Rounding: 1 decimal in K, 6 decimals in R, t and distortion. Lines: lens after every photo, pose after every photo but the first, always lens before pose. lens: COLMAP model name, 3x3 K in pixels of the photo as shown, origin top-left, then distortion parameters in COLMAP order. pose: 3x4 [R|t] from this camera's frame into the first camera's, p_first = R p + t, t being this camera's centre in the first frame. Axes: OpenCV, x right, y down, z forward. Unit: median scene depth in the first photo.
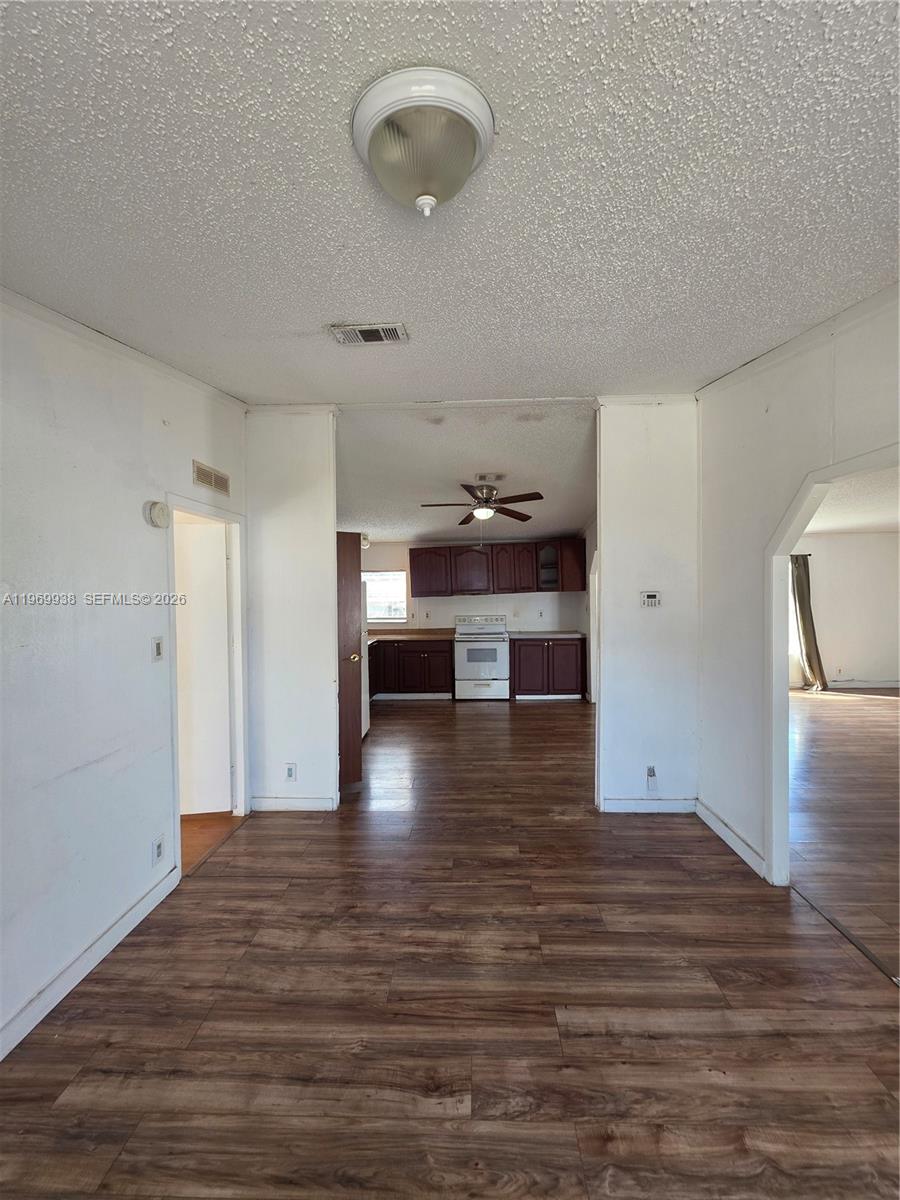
lens RADIAL K [[477.9, 0, 456.1], [0, 477.9, 596.1], [0, 0, 1]] dist [0.002463, -0.000007]
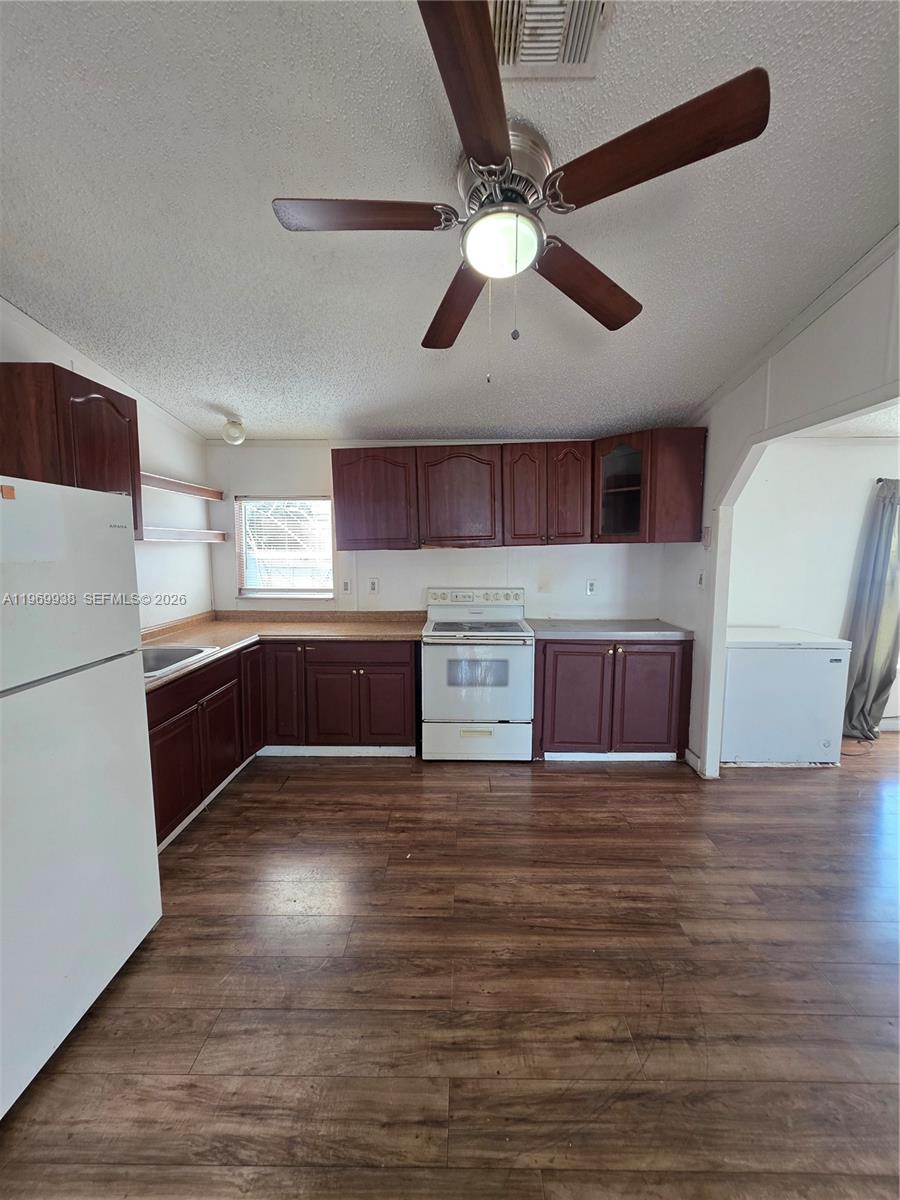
lens RADIAL K [[477.9, 0, 458.6], [0, 477.9, 596.2], [0, 0, 1]] dist [0.002463, -0.000007]
pose [[0.999557, 0.013901, 0.026308, 0.046512], [-0.016208, 0.995843, 0.089631, 0.008575], [-0.024953, -0.090017, 0.995628, 1.181079]]
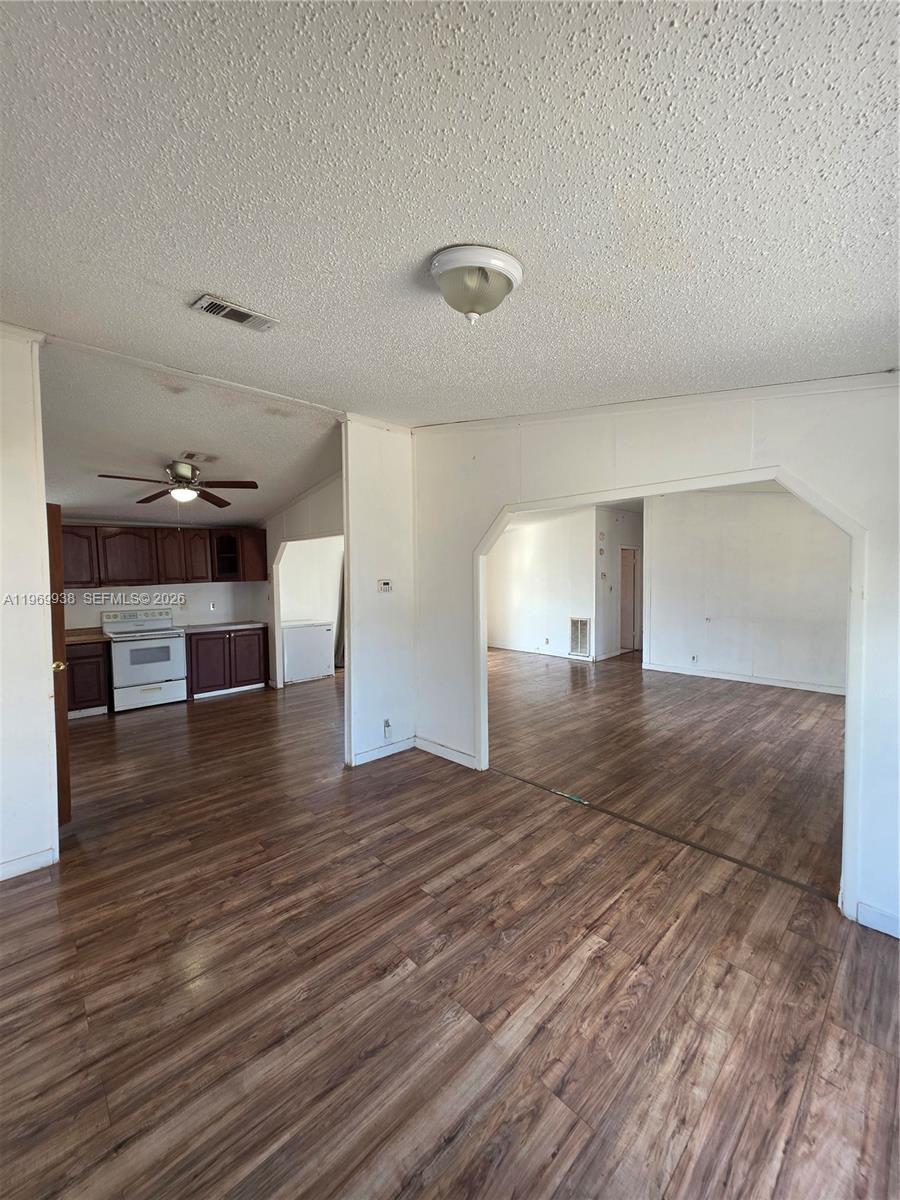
lens RADIAL K [[477.9, 0, 456.5], [0, 477.9, 595.1], [0, 0, 1]] dist [0.002463, -0.000007]
pose [[0.696493, -0.022923, 0.717198, -0.401967], [0.011626, 0.999719, 0.020663, 0.007271], [-0.717470, -0.006054, 0.696564, -0.003844]]
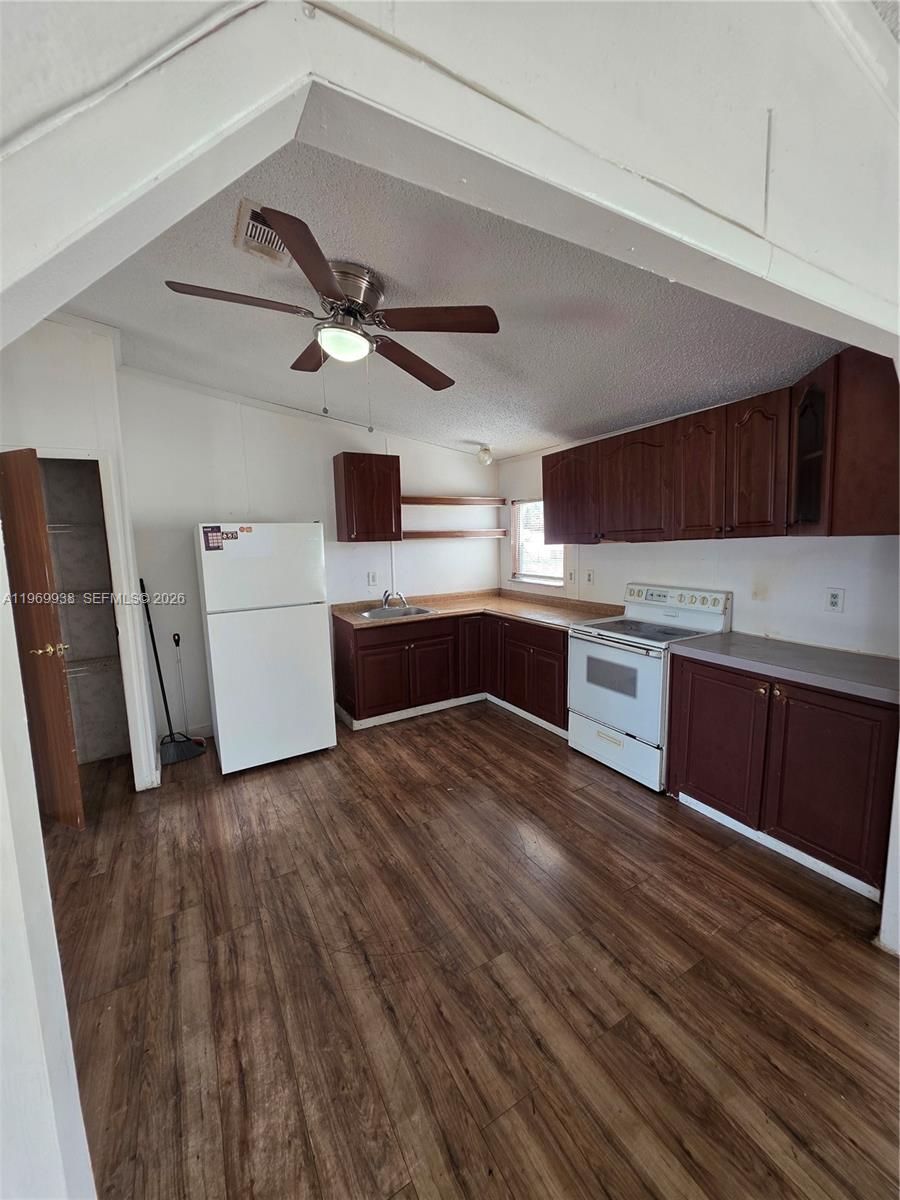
lens RADIAL K [[477.9, 0, 456.9], [0, 477.9, 593.5], [0, 0, 1]] dist [0.002463, -0.000007]
pose [[0.535146, 0.104688, -0.838248, 0.784893], [0.006669, 0.991737, 0.128114, -0.030428], [0.844733, -0.074151, 0.530026, 1.433118]]
